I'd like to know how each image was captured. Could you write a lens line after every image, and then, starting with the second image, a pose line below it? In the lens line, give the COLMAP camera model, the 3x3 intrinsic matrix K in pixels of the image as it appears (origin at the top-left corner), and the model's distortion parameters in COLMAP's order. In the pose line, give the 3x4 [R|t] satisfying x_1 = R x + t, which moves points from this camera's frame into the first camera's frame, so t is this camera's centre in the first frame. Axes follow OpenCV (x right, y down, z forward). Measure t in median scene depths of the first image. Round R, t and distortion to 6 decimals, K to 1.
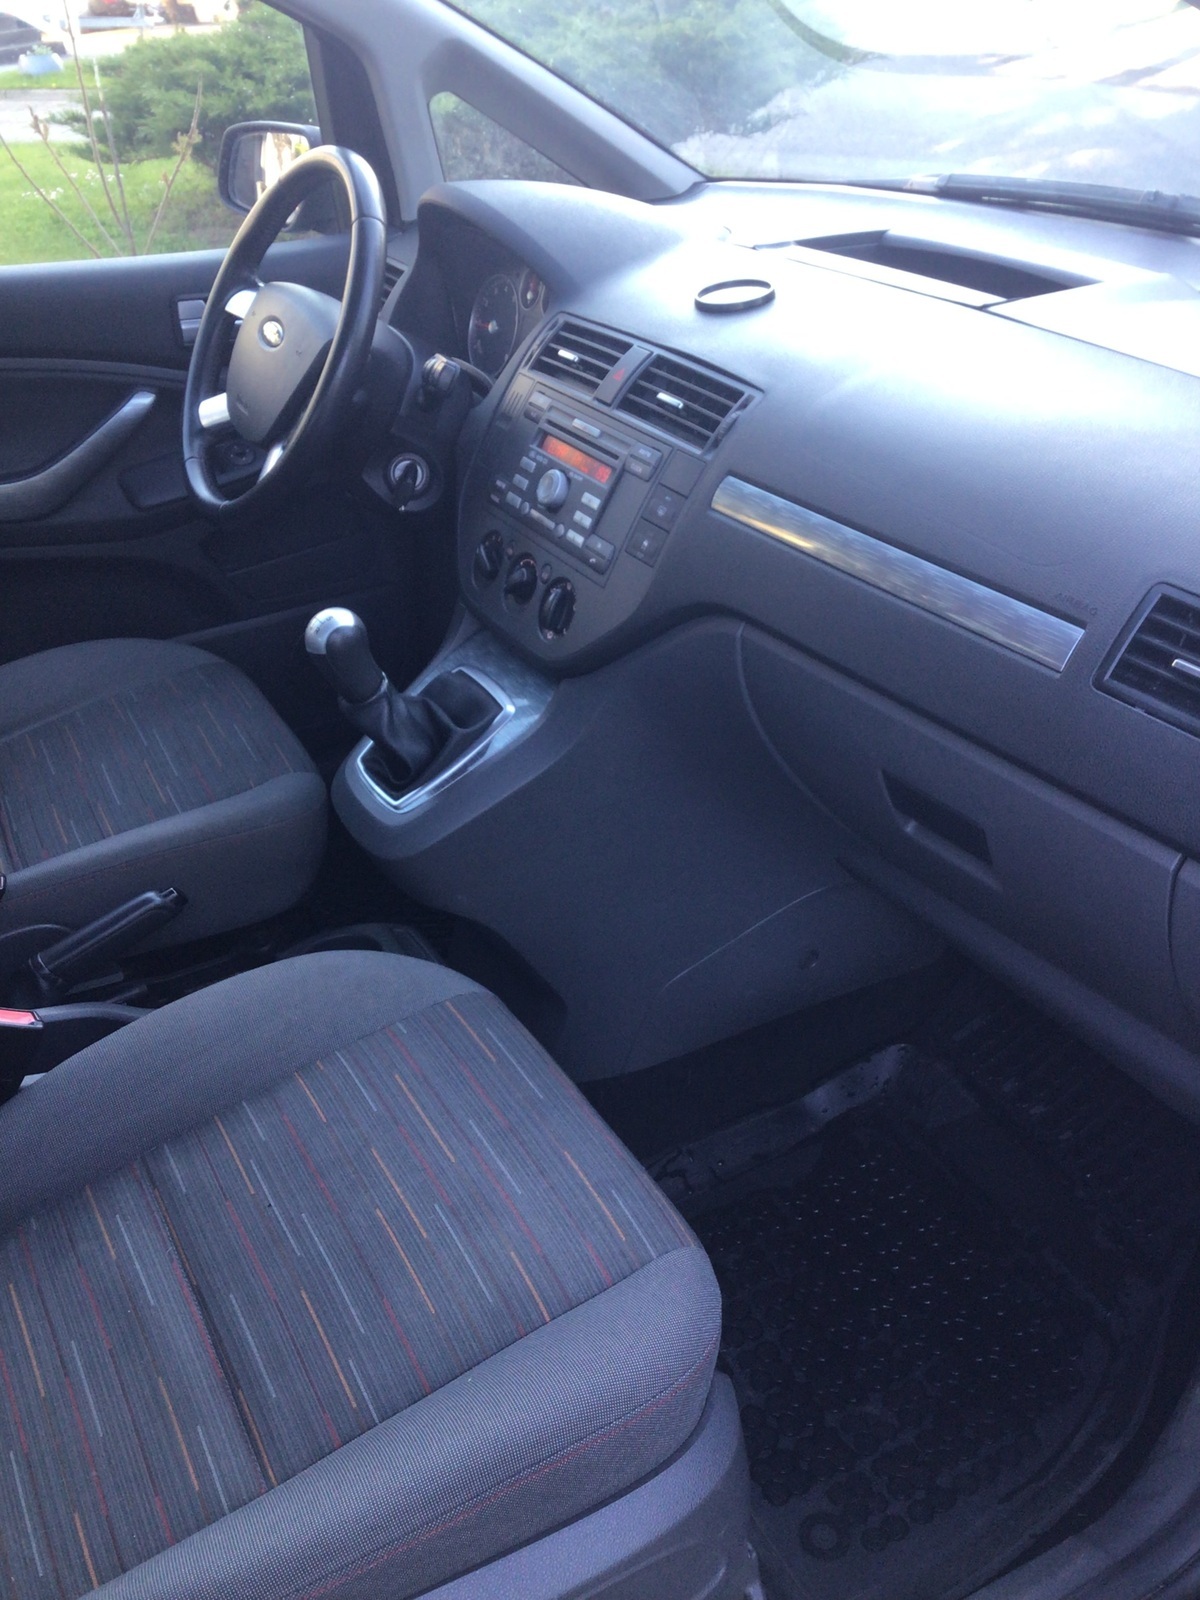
lens RADIAL K [[1448.9, 0, 599.5], [0, 1448.9, 802.2], [0, 0, 1]] dist [-0.008570, 0.000000]
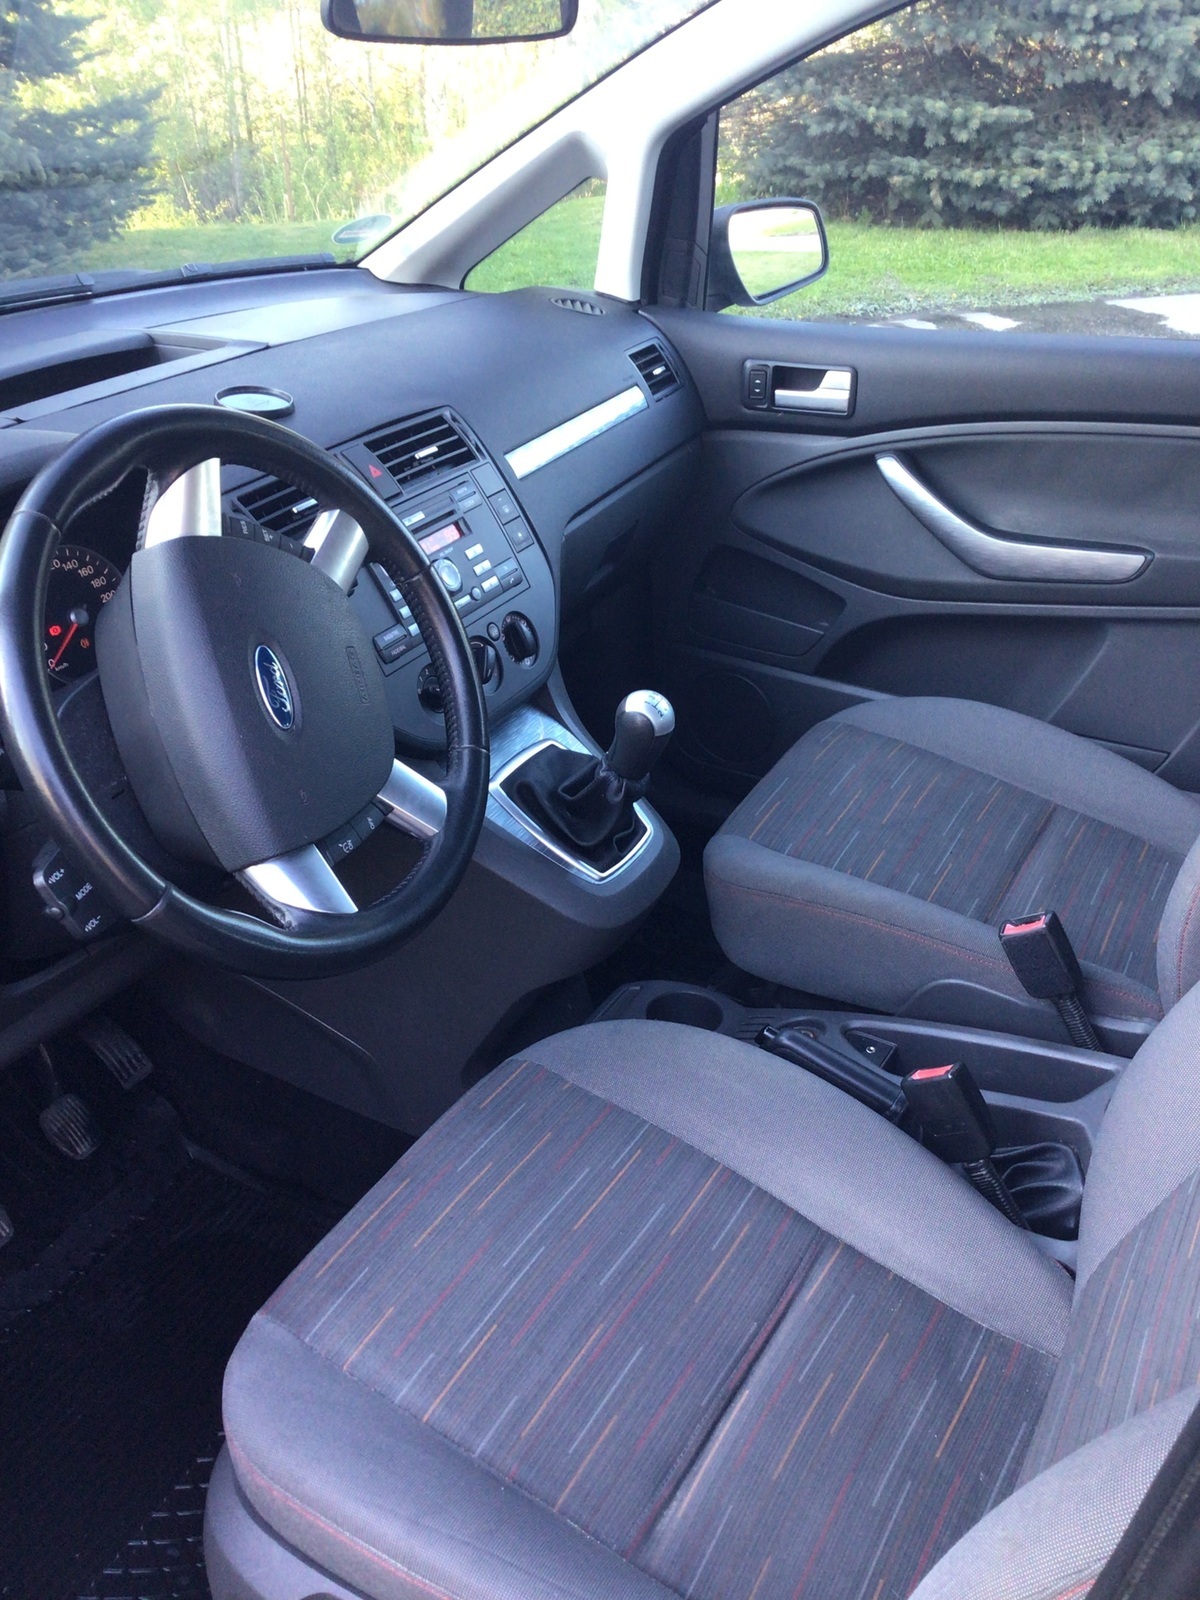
lens RADIAL K [[1448.9, 0, 599.7], [0, 1448.9, 799.5], [0, 0, 1]] dist [-0.008570, 0.000000]
pose [[-0.510213, -0.410841, 0.755574, -1.000558], [0.461299, 0.610738, 0.643586, -0.782502], [-0.725869, 0.676912, -0.122086, 1.219618]]
